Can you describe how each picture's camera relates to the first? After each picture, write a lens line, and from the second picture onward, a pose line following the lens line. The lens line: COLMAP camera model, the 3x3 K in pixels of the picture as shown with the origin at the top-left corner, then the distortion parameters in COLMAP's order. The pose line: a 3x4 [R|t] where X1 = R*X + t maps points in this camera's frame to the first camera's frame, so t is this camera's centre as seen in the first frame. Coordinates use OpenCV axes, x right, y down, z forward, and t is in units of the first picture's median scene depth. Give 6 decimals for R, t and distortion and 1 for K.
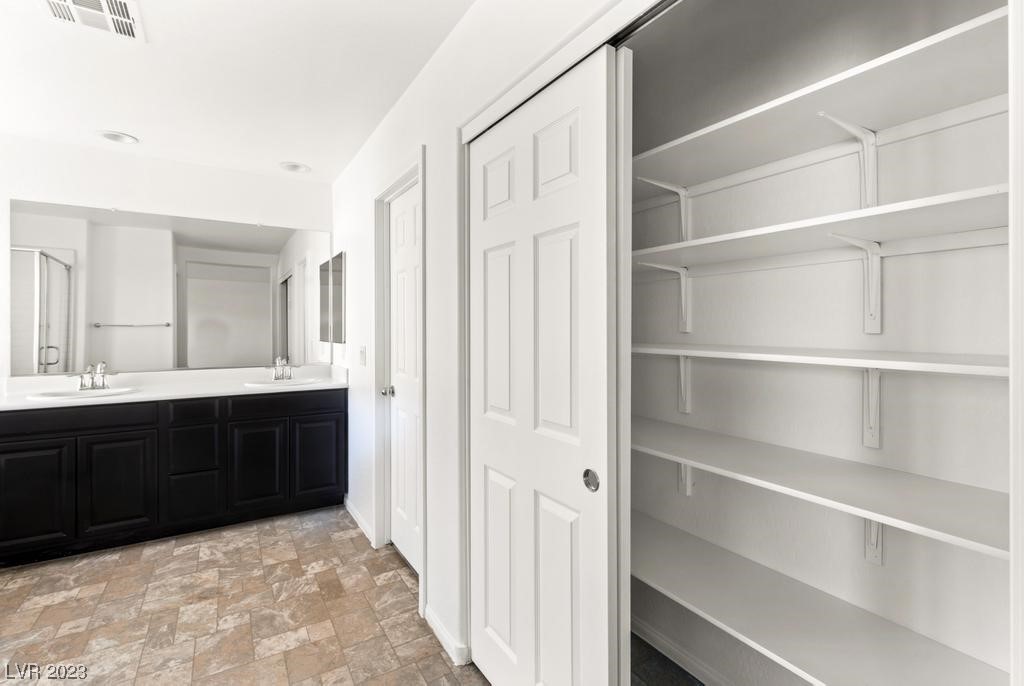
lens RADIAL K [[476.8, 0, 511.6], [0, 476.8, 329.4], [0, 0, 1]] dist [0.010809, -0.000310]
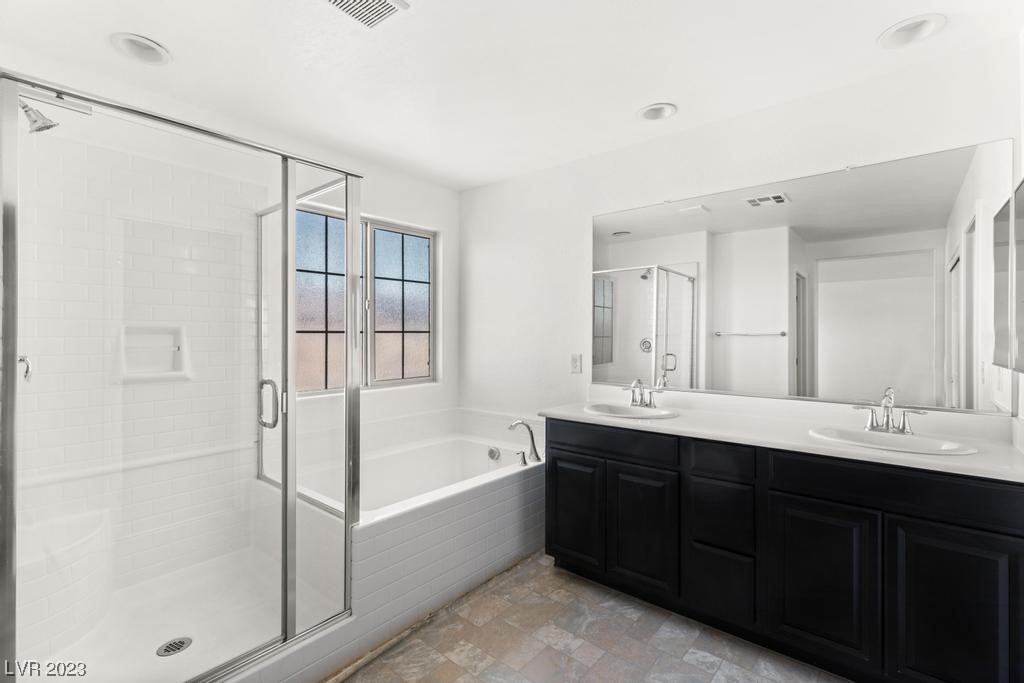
lens RADIAL K [[463.4, 0, 511.4], [0, 463.4, 336.5], [0, 0, 1]] dist [0.000789, 0.000675]
pose [[0.306108, 0.000814, -0.951997, -0.113359], [-0.004889, 0.999988, -0.000717, -0.003531], [0.951984, 0.004874, 0.306108, 0.472621]]
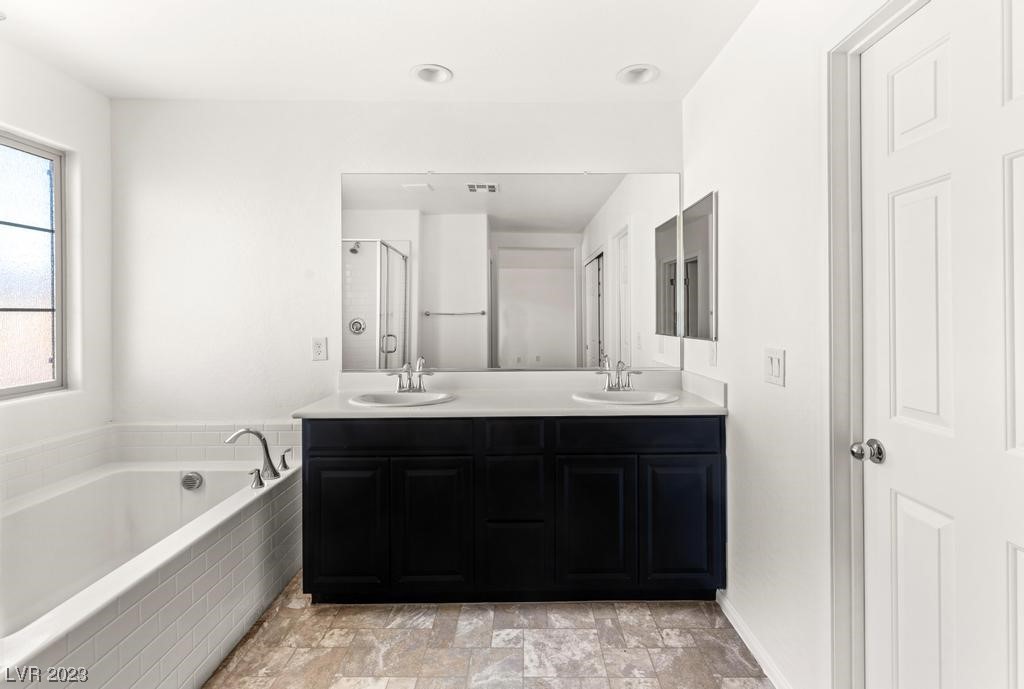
lens RADIAL K [[485.1, 0, 516.6], [0, 485.1, 317.8], [0, 0, 1]] dist [0.003260, 0.000864]
pose [[0.851646, -0.001464, -0.524115, -0.266232], [0.002780, 0.999995, 0.001723, -0.001997], [0.524110, -0.002924, 0.851646, 0.368245]]
